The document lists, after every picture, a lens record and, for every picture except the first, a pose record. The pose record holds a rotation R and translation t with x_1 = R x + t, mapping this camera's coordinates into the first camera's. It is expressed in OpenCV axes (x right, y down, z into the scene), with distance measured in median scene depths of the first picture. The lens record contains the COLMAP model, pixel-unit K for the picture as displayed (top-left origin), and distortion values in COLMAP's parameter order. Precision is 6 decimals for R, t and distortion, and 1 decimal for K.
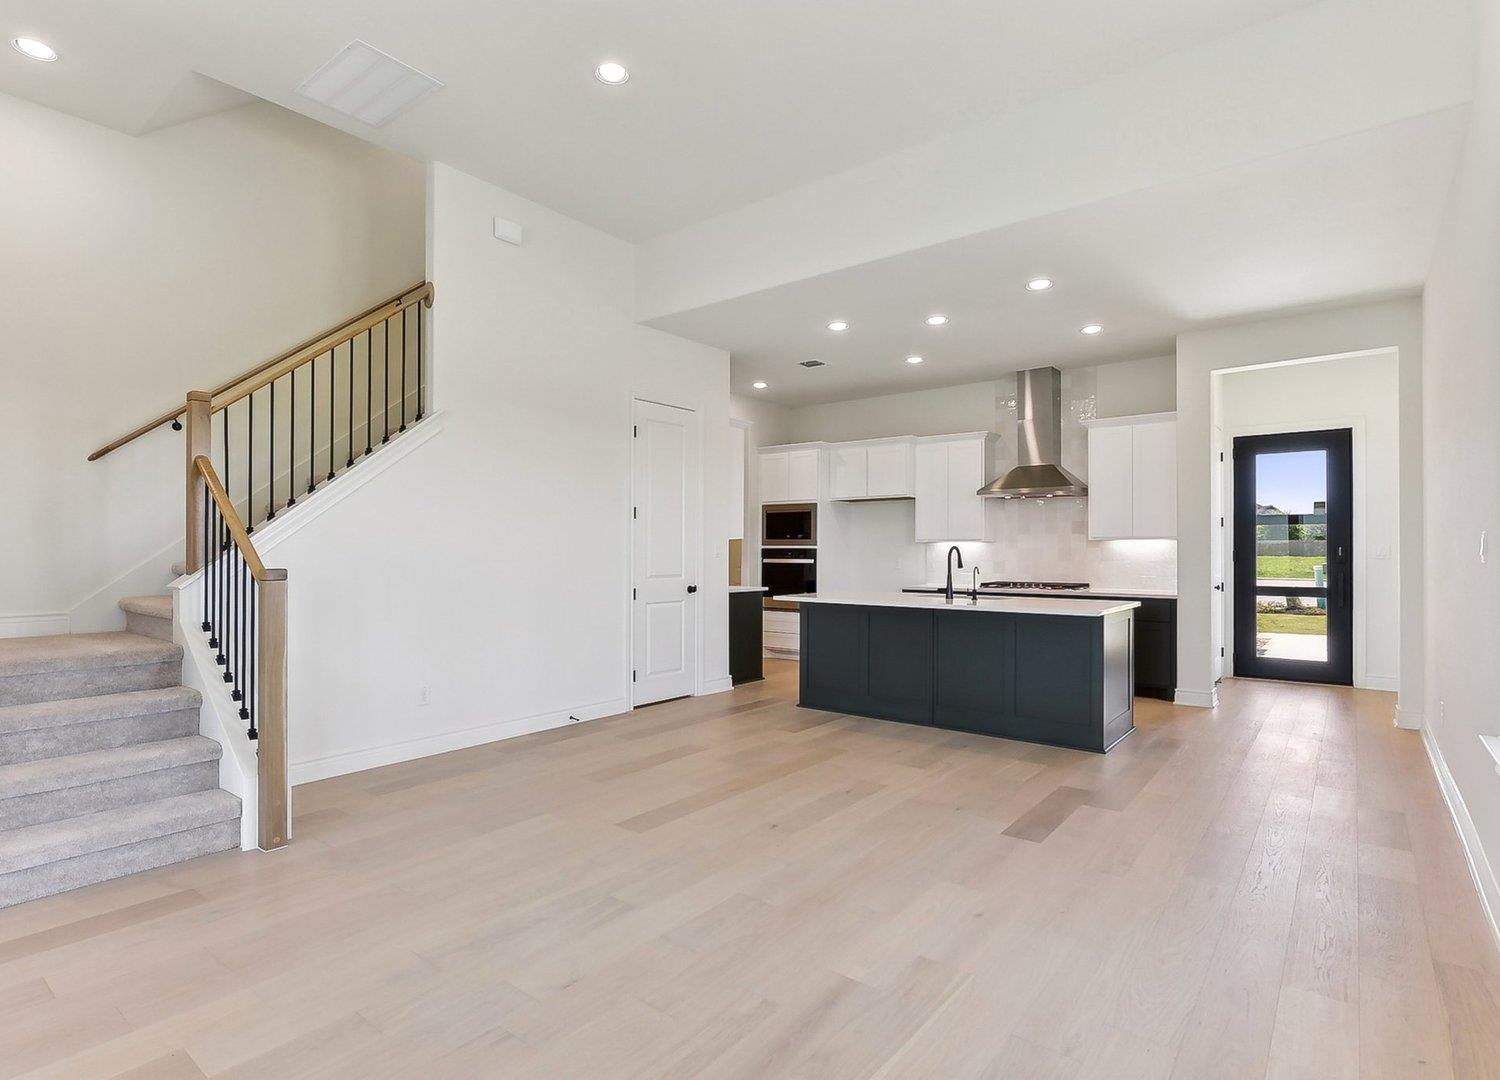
lens RADIAL K [[744.0, 0, 755.6], [0, 744.0, 543.4], [0, 0, 1]] dist [-0.002725, 0.000170]
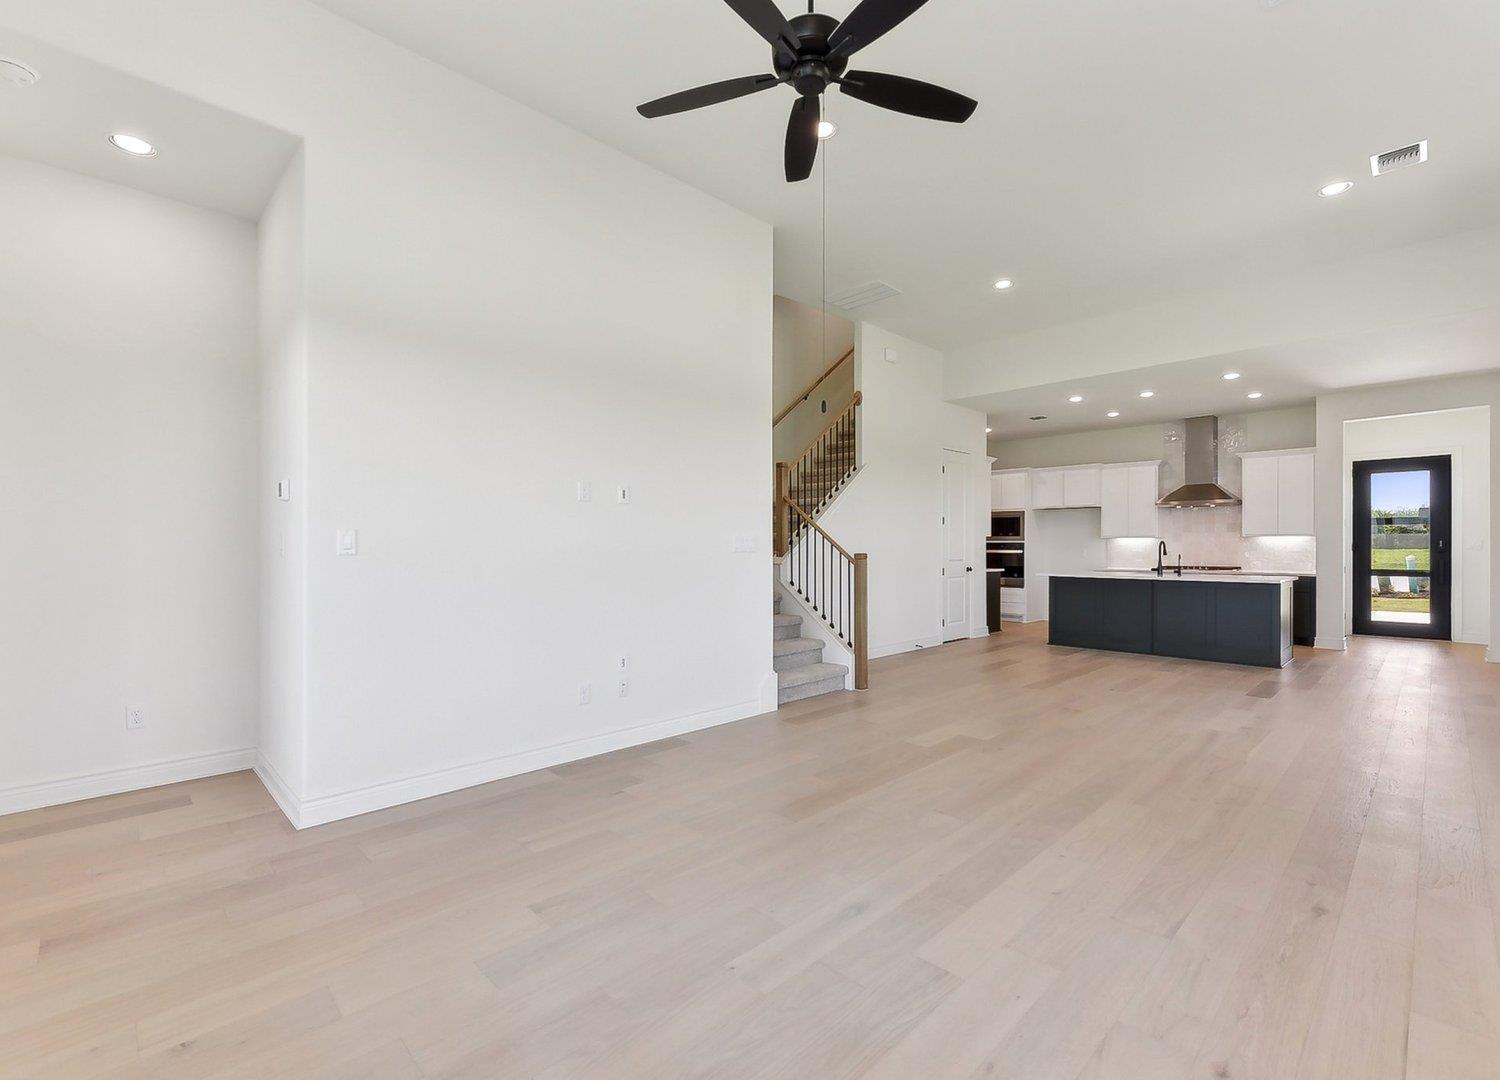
lens RADIAL K [[670.5, 0, 742.2], [0, 670.5, 544.6], [0, 0, 1]] dist [0.004859, 0.000061]
pose [[0.992299, -0.002454, -0.123844, -0.346511], [0.003699, 0.999945, 0.009825, -0.004908], [0.123813, -0.010208, 0.992253, -0.403709]]
